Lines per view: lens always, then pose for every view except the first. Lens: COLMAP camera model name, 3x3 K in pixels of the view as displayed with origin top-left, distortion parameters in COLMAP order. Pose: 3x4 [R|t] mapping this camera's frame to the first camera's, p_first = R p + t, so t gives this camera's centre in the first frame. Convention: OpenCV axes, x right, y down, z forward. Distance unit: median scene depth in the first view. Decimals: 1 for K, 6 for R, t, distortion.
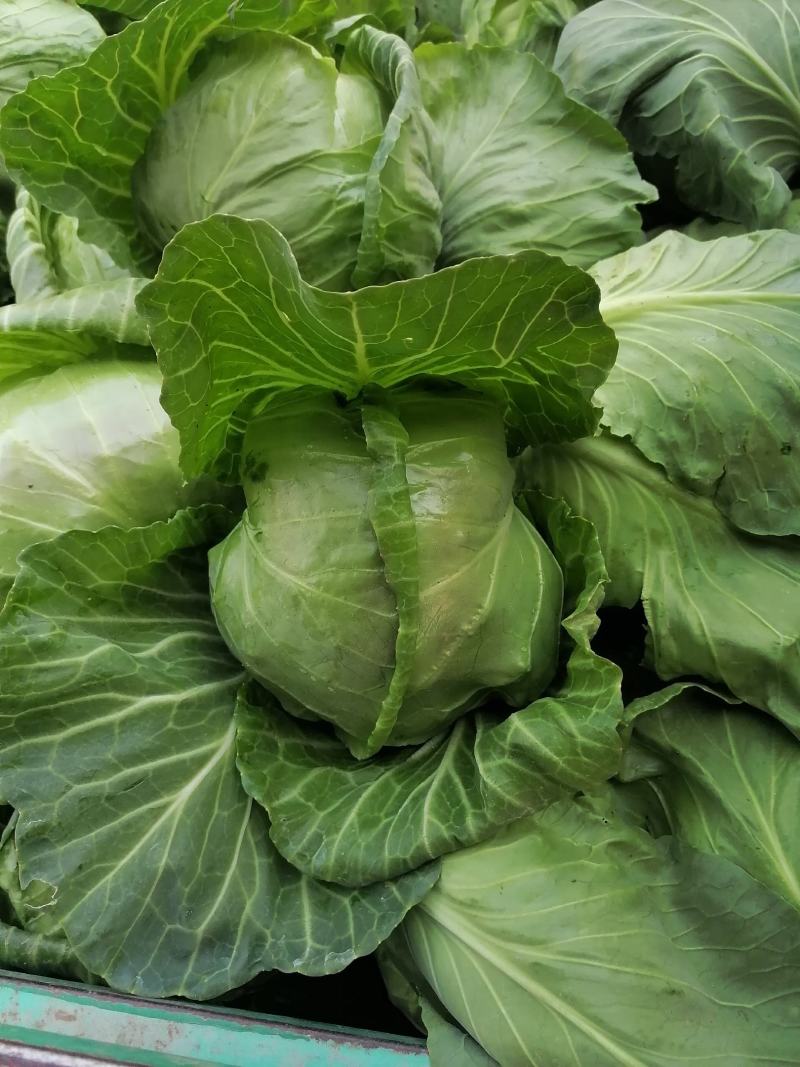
lens RADIAL K [[812.0, 0, 424.5], [0, 812.0, 536.4], [0, 0, 1]] dist [0.063778, -0.085017]
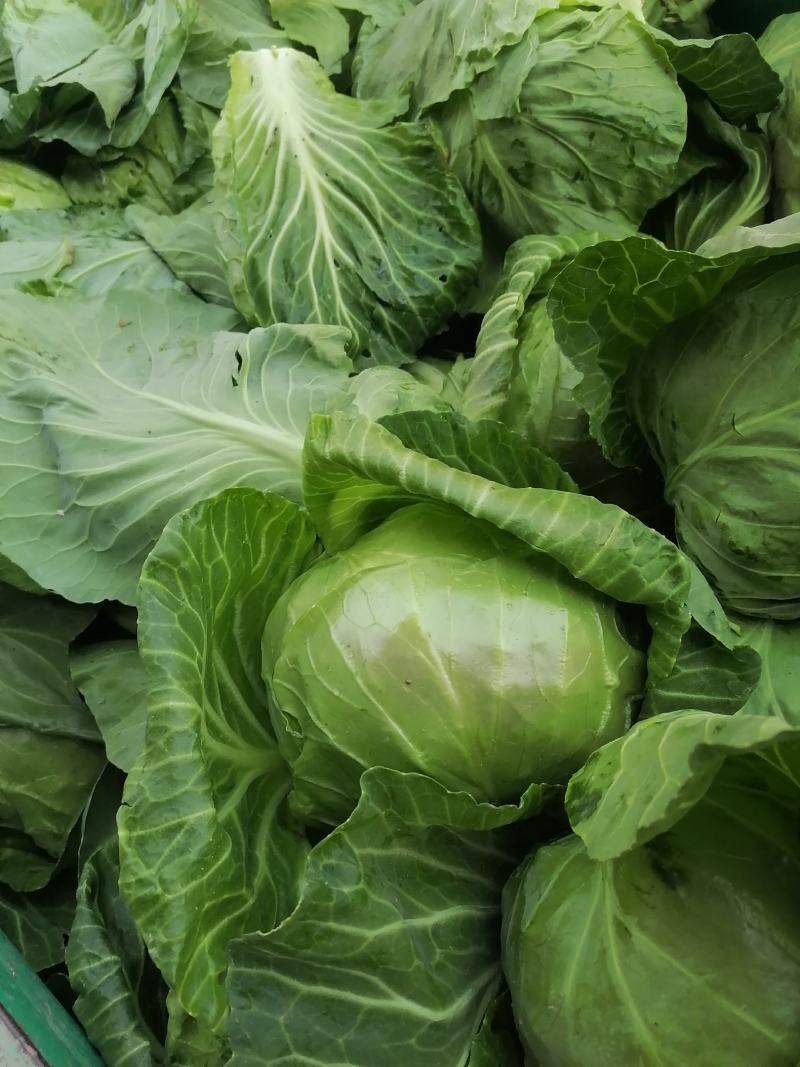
lens RADIAL K [[850.2, 0, 404.8], [0, 850.2, 526.8], [0, 0, 1]] dist [0.065337, -0.122753]
pose [[0.831808, 0.501200, -0.238523, -0.251004], [-0.497263, 0.863813, 0.080979, -0.199625], [0.246626, 0.051250, 0.967755, 0.077617]]
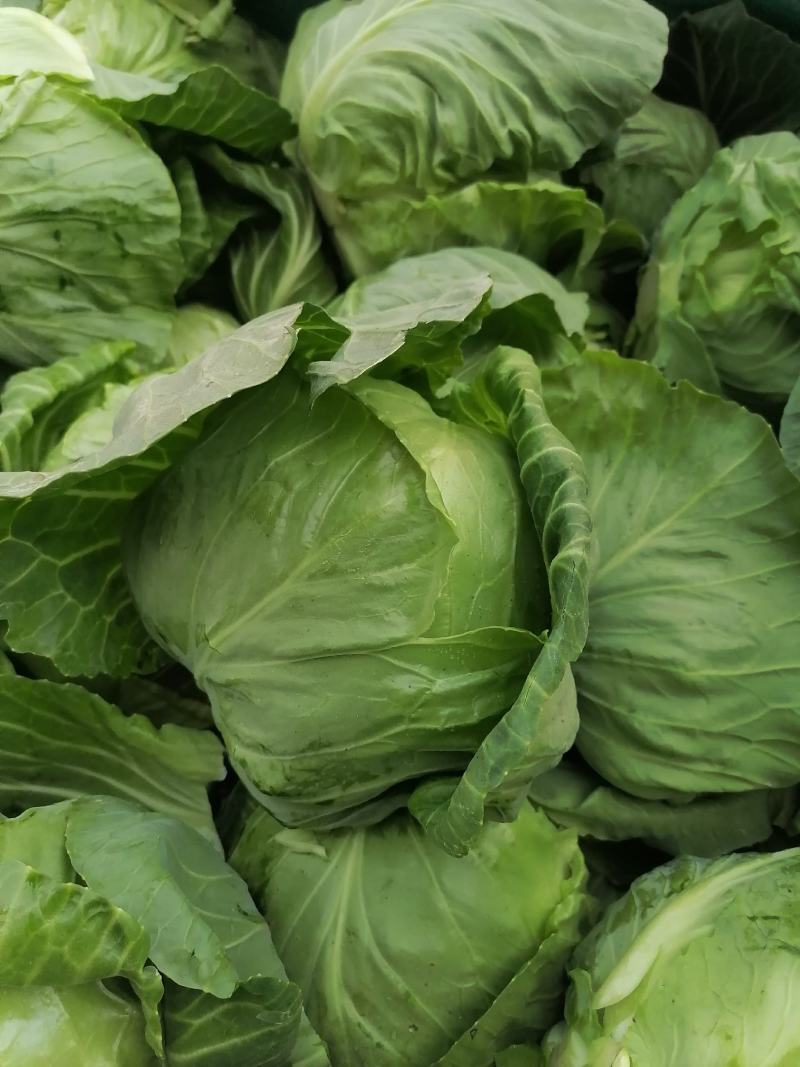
lens RADIAL K [[850.2, 0, 404.8], [0, 850.2, 526.8], [0, 0, 1]] dist [0.065337, -0.122753]
pose [[0.970827, 0.230147, -0.067279, -0.086048], [-0.228281, 0.972990, 0.034322, -0.482772], [0.073361, -0.017962, 0.997144, 0.312321]]
